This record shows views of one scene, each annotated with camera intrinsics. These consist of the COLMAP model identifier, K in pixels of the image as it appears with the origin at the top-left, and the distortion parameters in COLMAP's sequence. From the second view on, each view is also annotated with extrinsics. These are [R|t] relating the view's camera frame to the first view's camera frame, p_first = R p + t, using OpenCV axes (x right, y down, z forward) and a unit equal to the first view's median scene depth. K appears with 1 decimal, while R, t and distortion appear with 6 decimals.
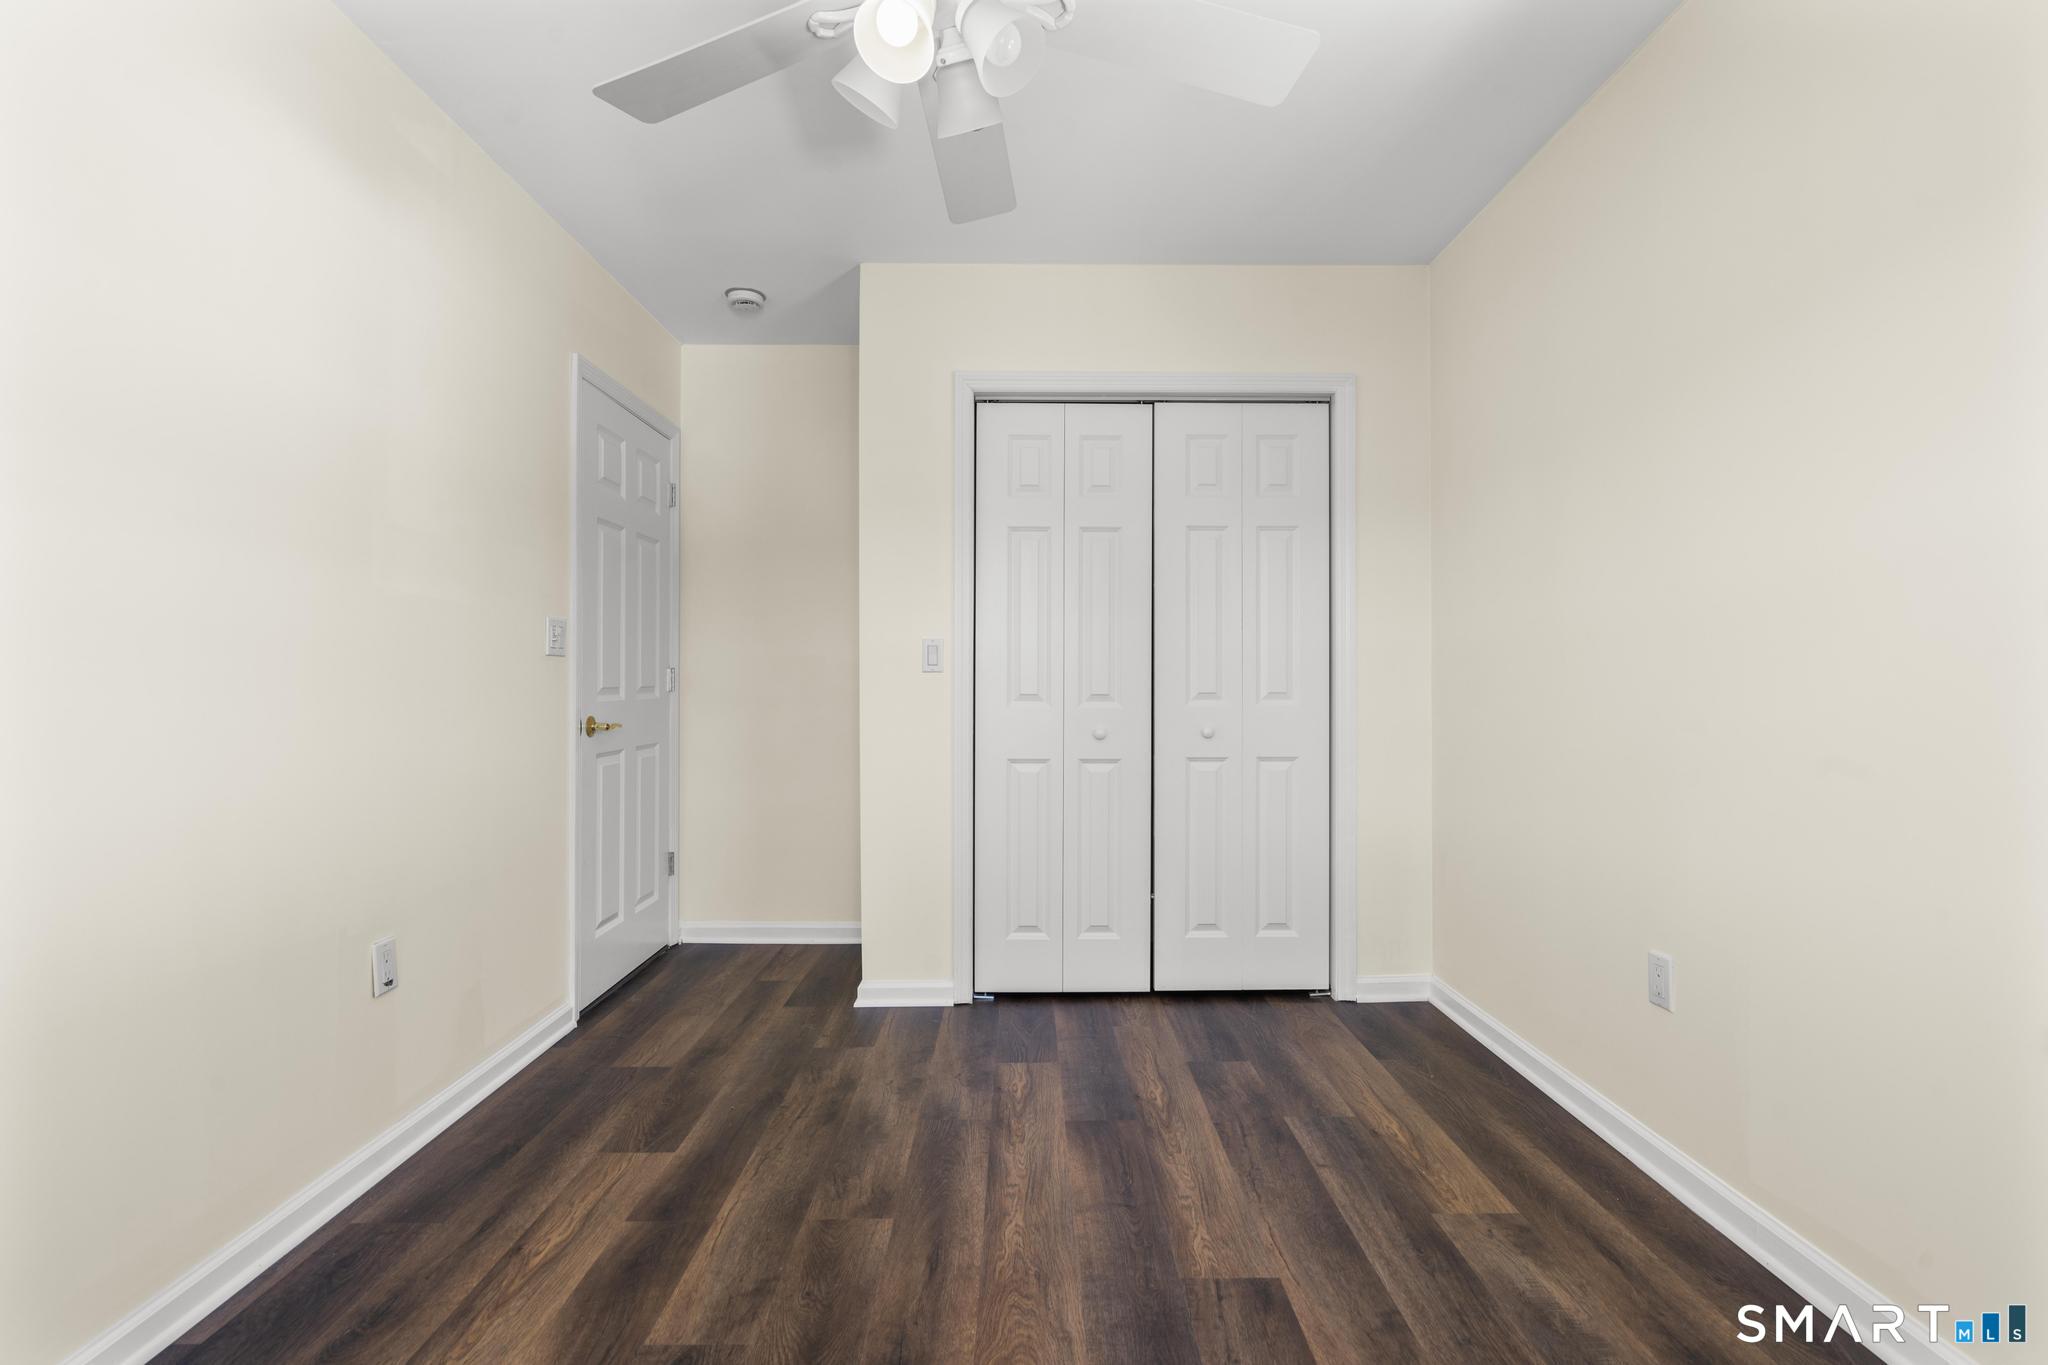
lens RADIAL K [[929.3, 0, 1018.4], [0, 929.3, 676.5], [0, 0, 1]] dist [-0.001656, 0.000273]
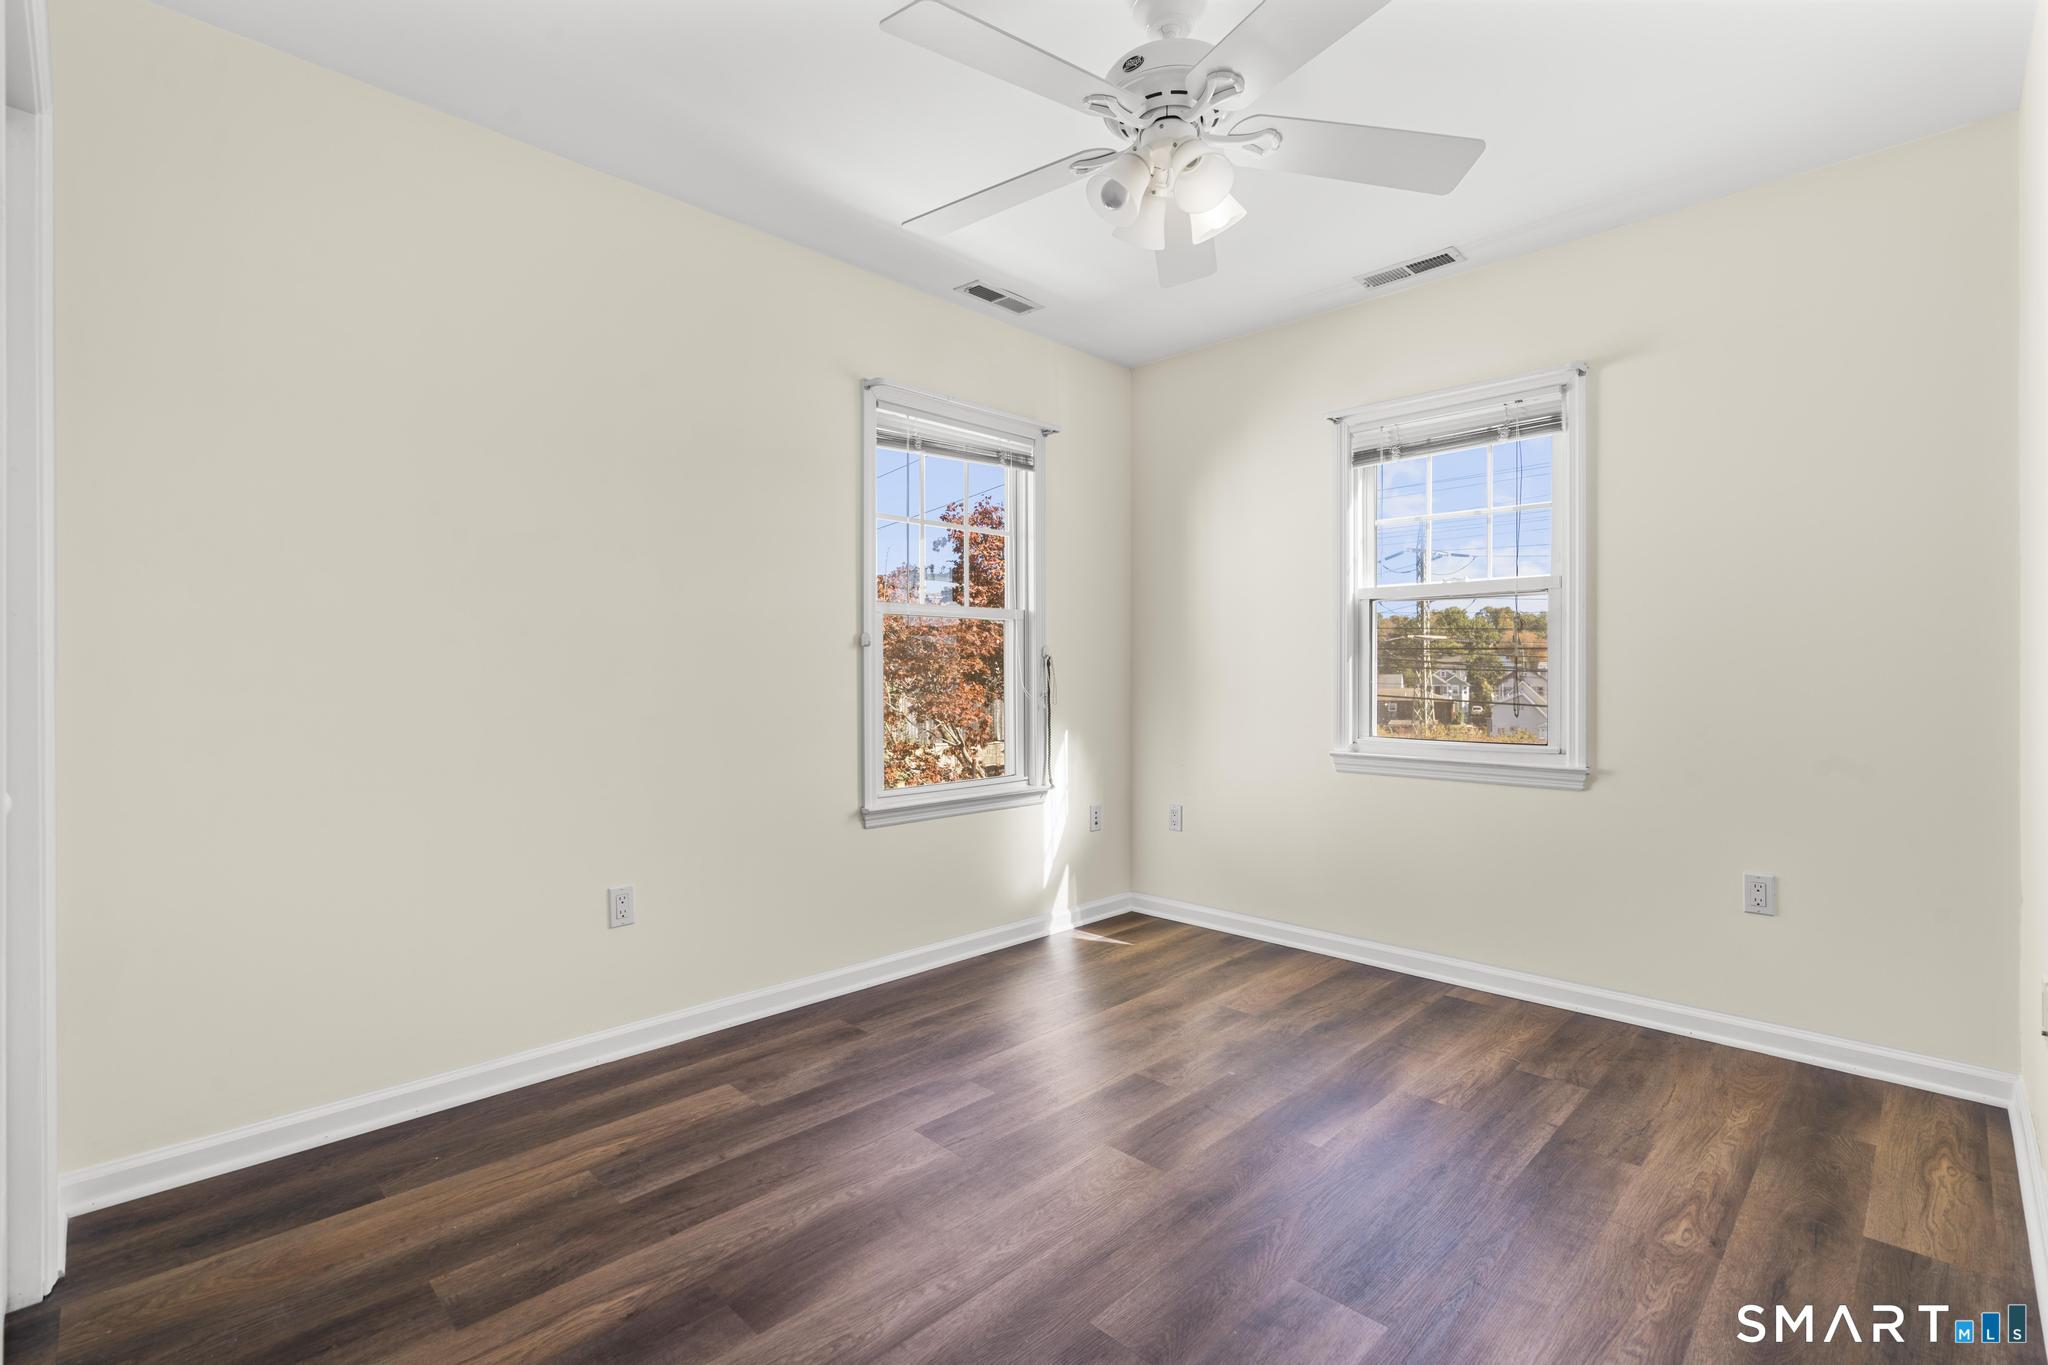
lens RADIAL K [[929.3, 0, 1021.7], [0, 929.3, 679.8], [0, 0, 1]] dist [-0.001656, 0.000273]
pose [[-0.715906, 0.001262, 0.698196, -0.578949], [-0.003341, 0.999981, -0.005234, 0.007984], [-0.698189, -0.006080, -0.715888, 1.408114]]
